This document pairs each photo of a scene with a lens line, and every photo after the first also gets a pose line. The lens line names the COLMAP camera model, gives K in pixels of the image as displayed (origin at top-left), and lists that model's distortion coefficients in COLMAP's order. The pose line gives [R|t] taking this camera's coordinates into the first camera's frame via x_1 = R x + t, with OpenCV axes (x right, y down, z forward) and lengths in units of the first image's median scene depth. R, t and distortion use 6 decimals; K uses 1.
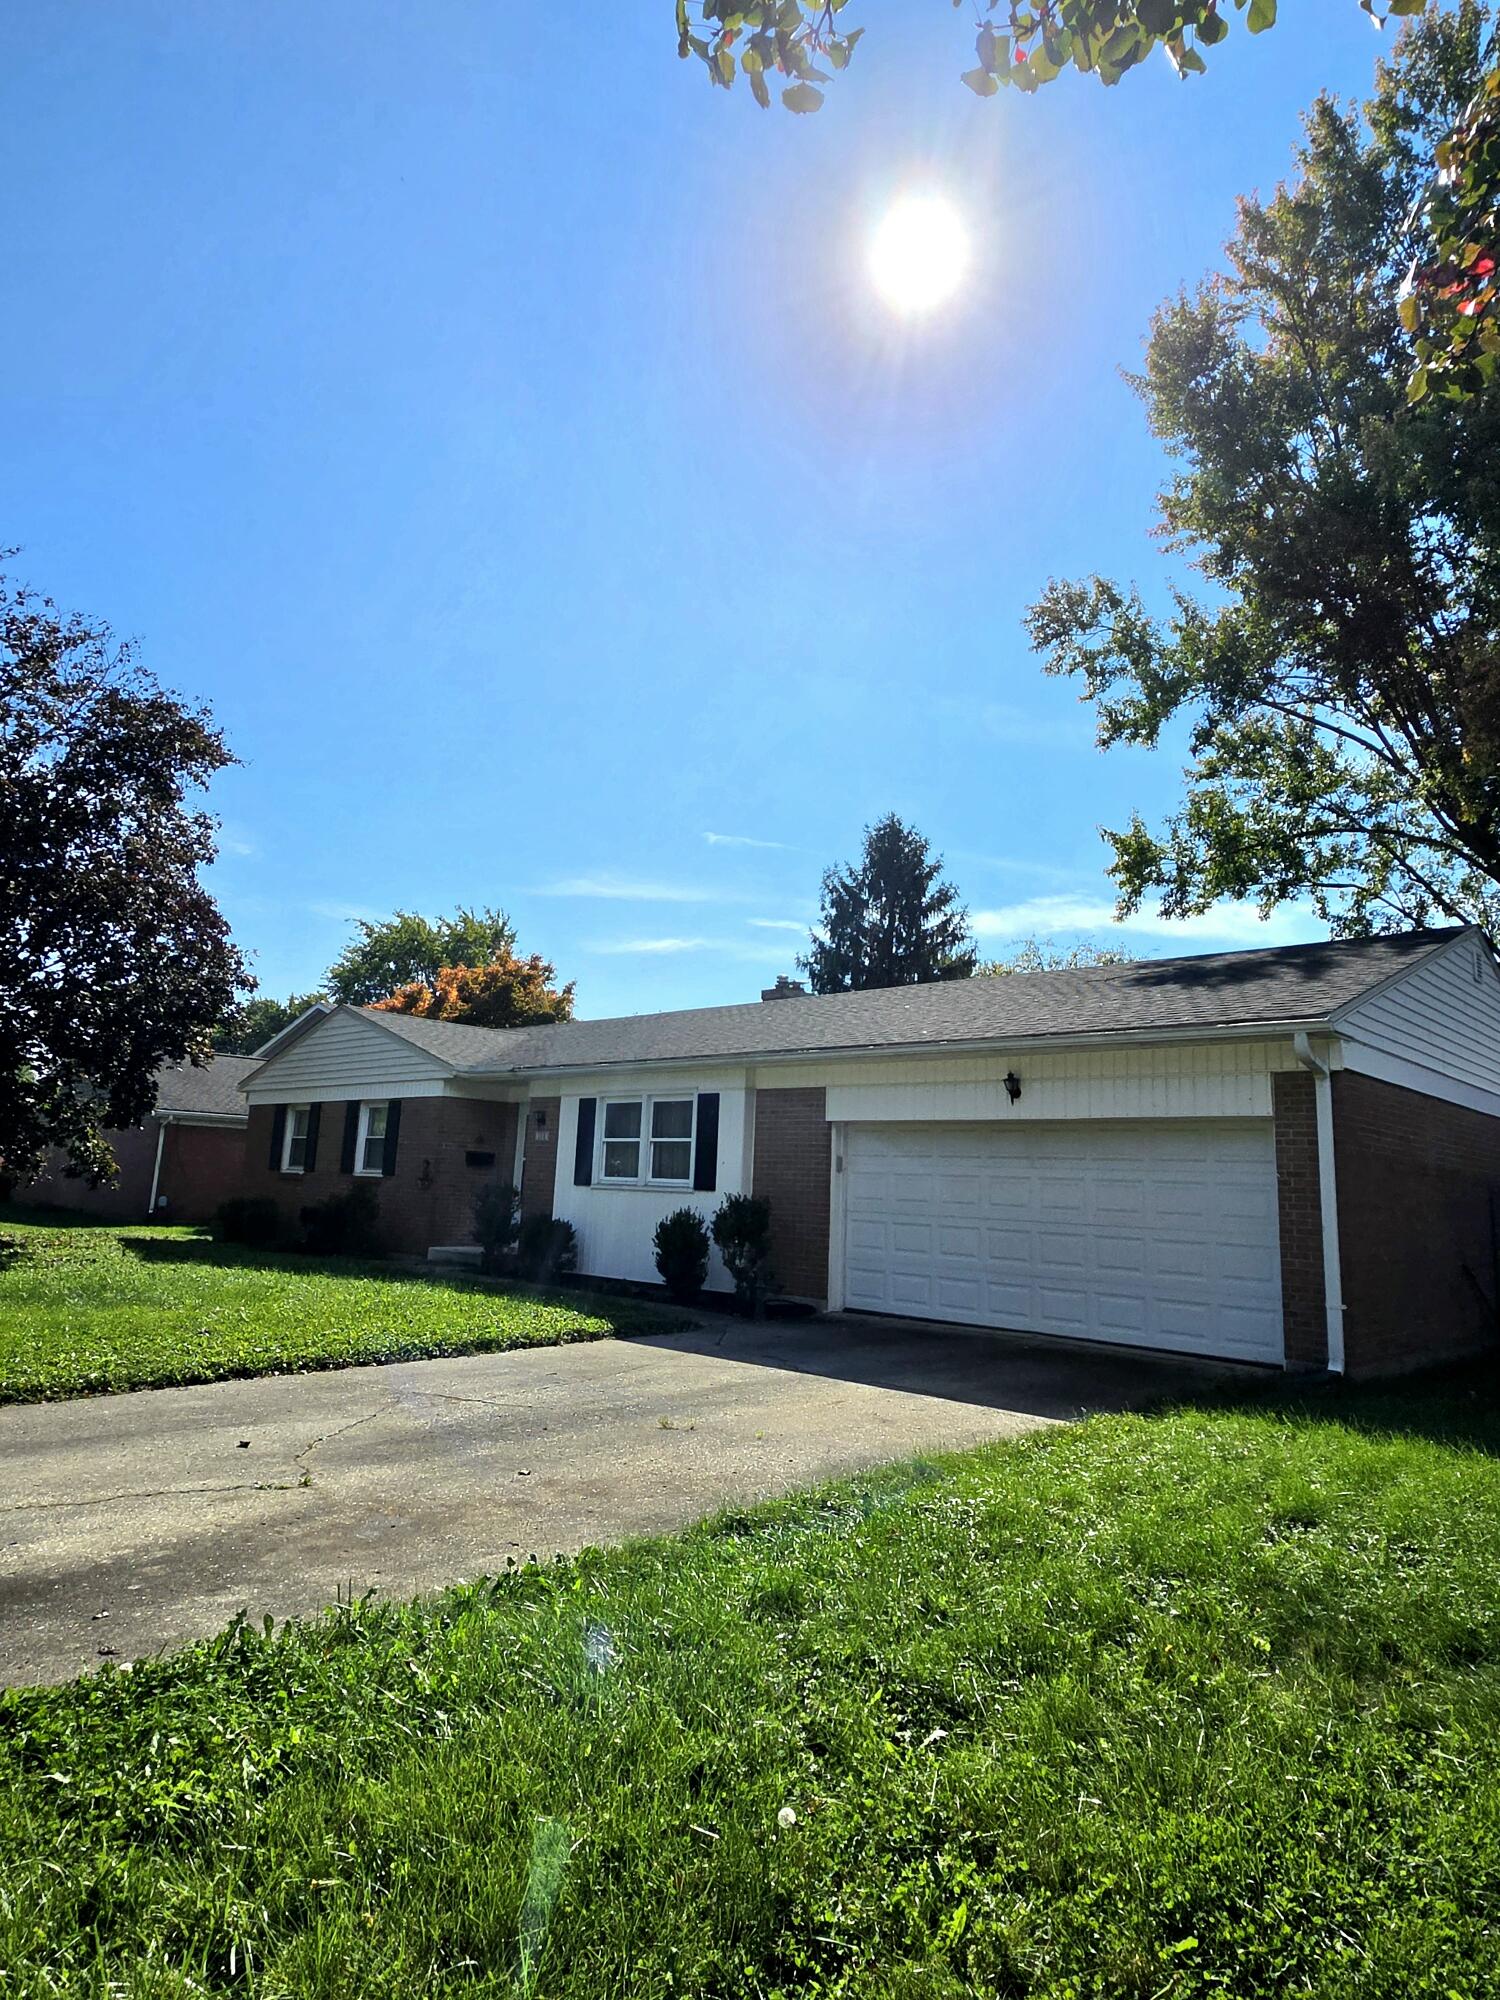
lens RADIAL K [[1116.5, 0, 750.0], [0, 1116.5, 1000.0], [0, 0, 1]] dist [0.001380, 0.000447]
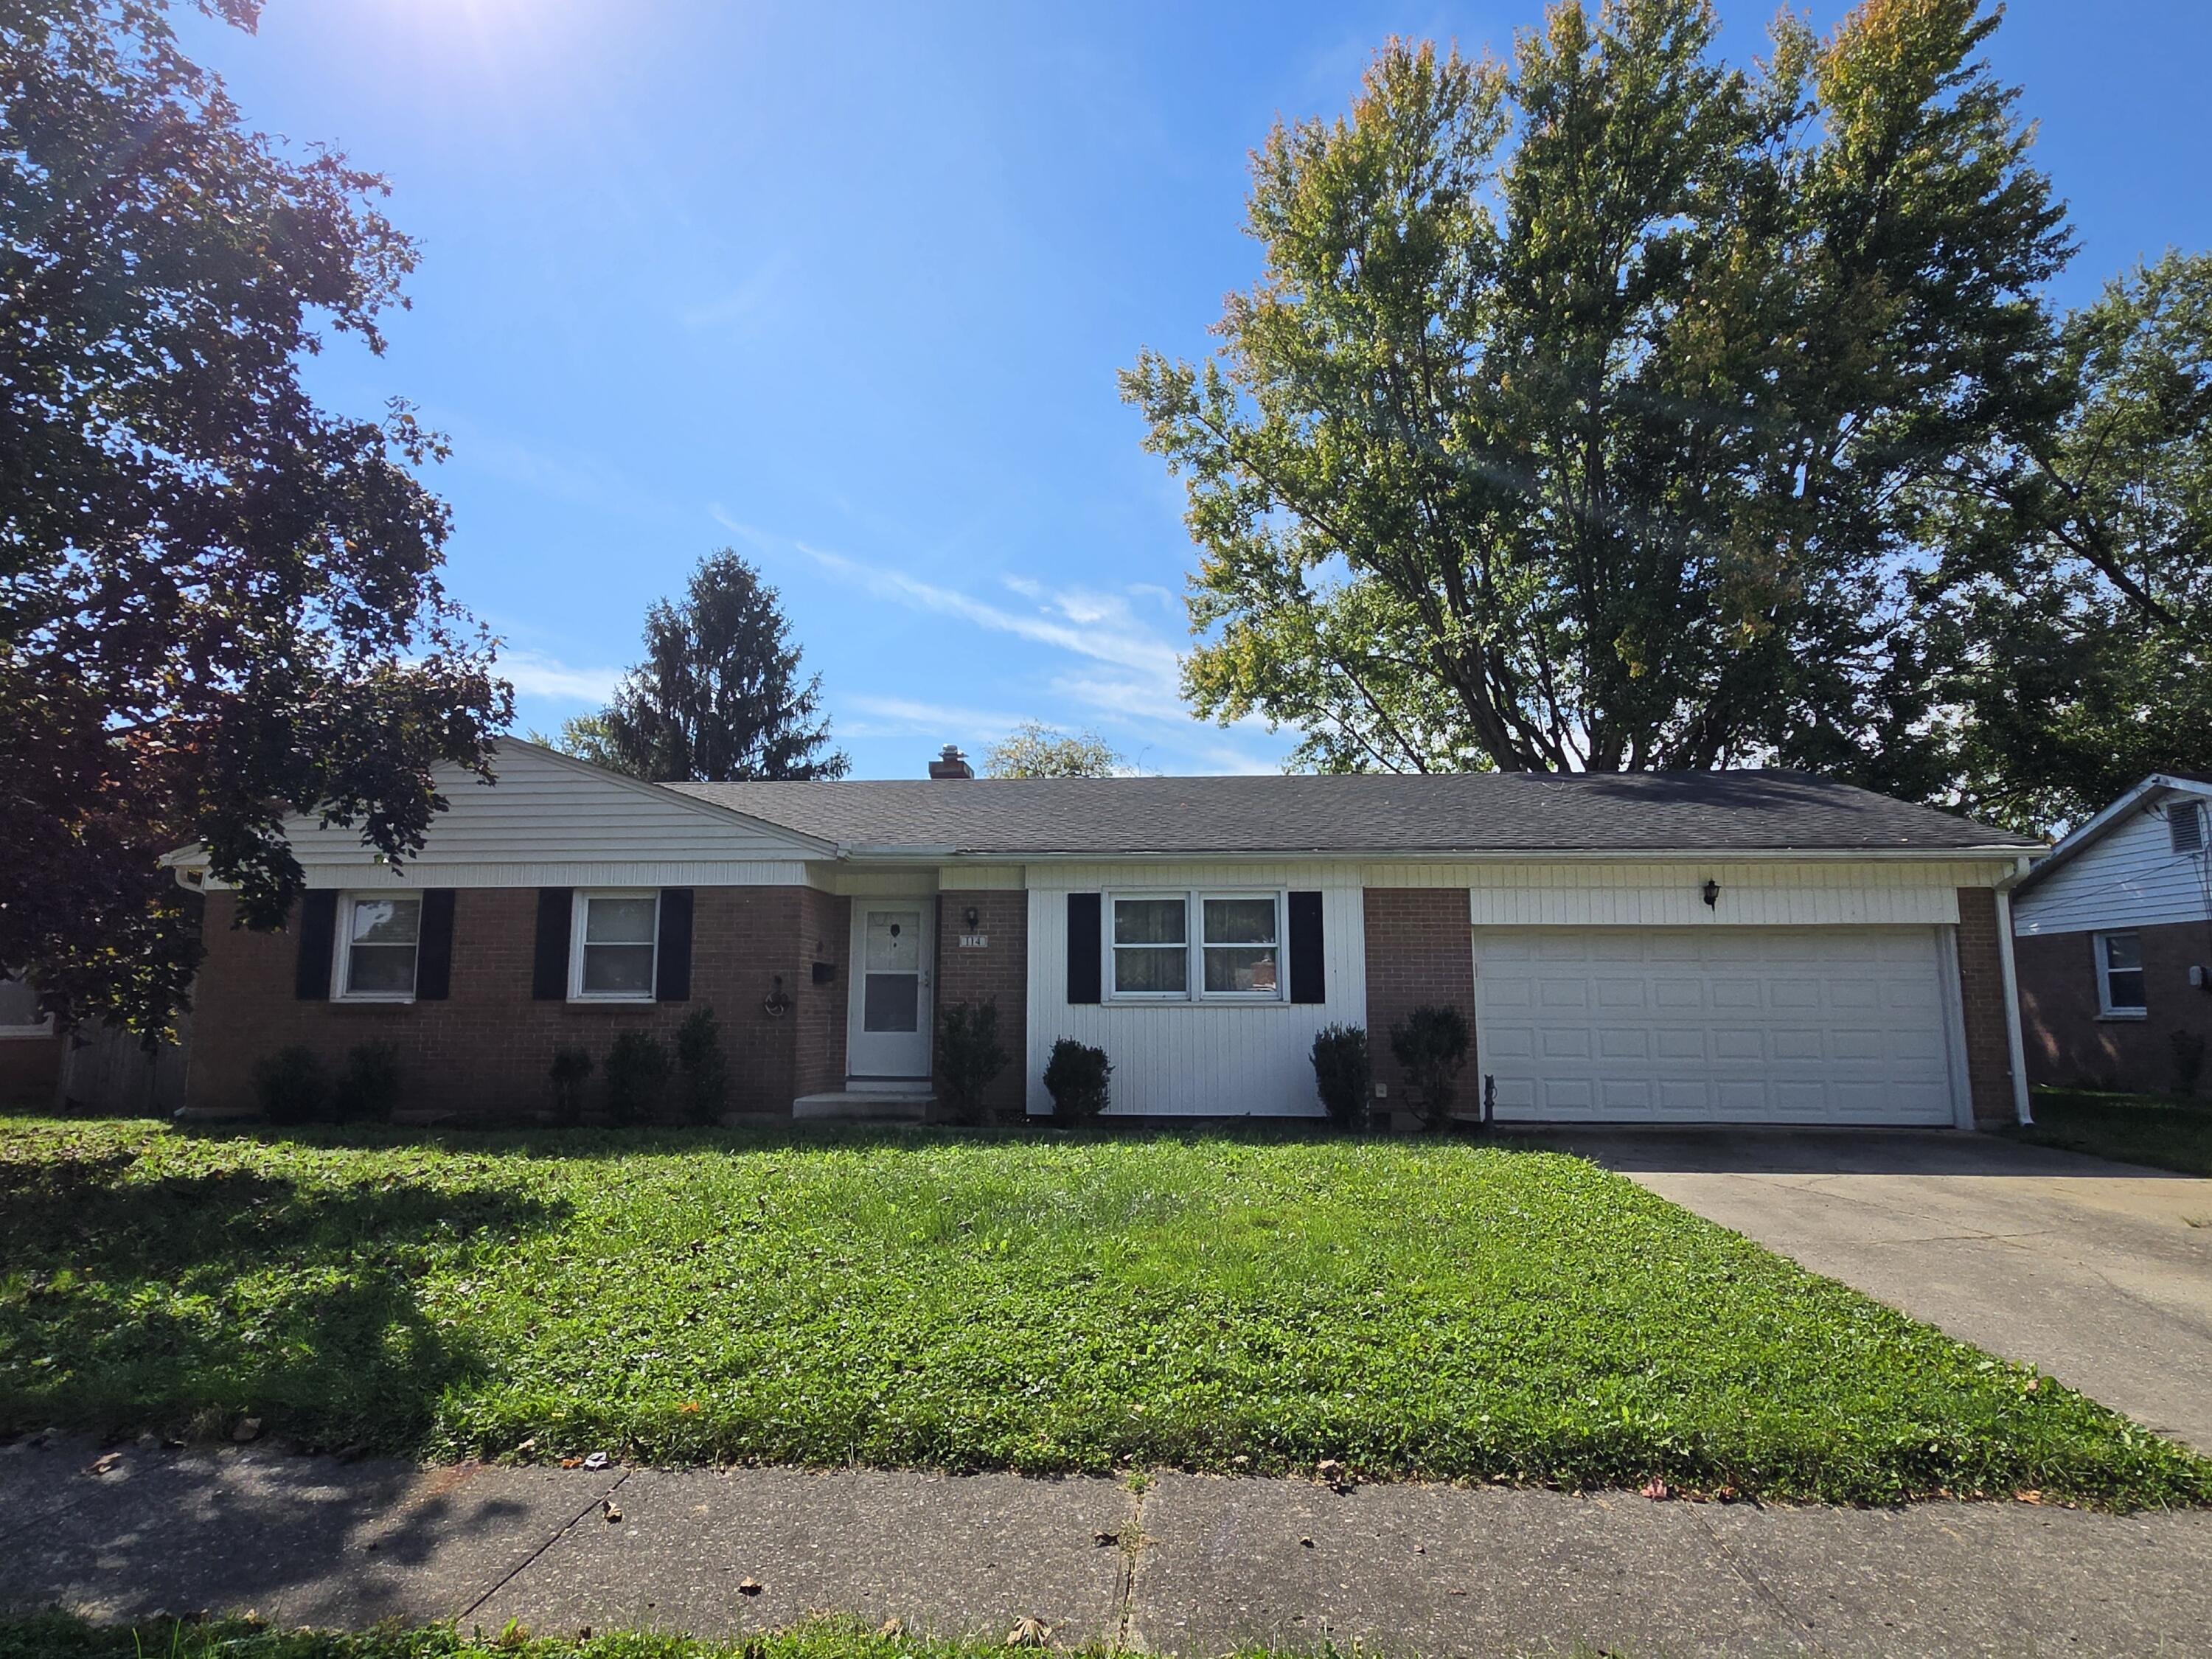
lens RADIAL K [[1172.9, 0, 1106.9], [0, 1172.9, 862.0], [0, 0, 1]] dist [0.001968, 0.000160]
pose [[0.786999, 0.029078, 0.616269, -0.701038], [-0.071765, 0.996423, 0.044630, 0.030941], [-0.612766, -0.079350, 0.786270, 0.377226]]
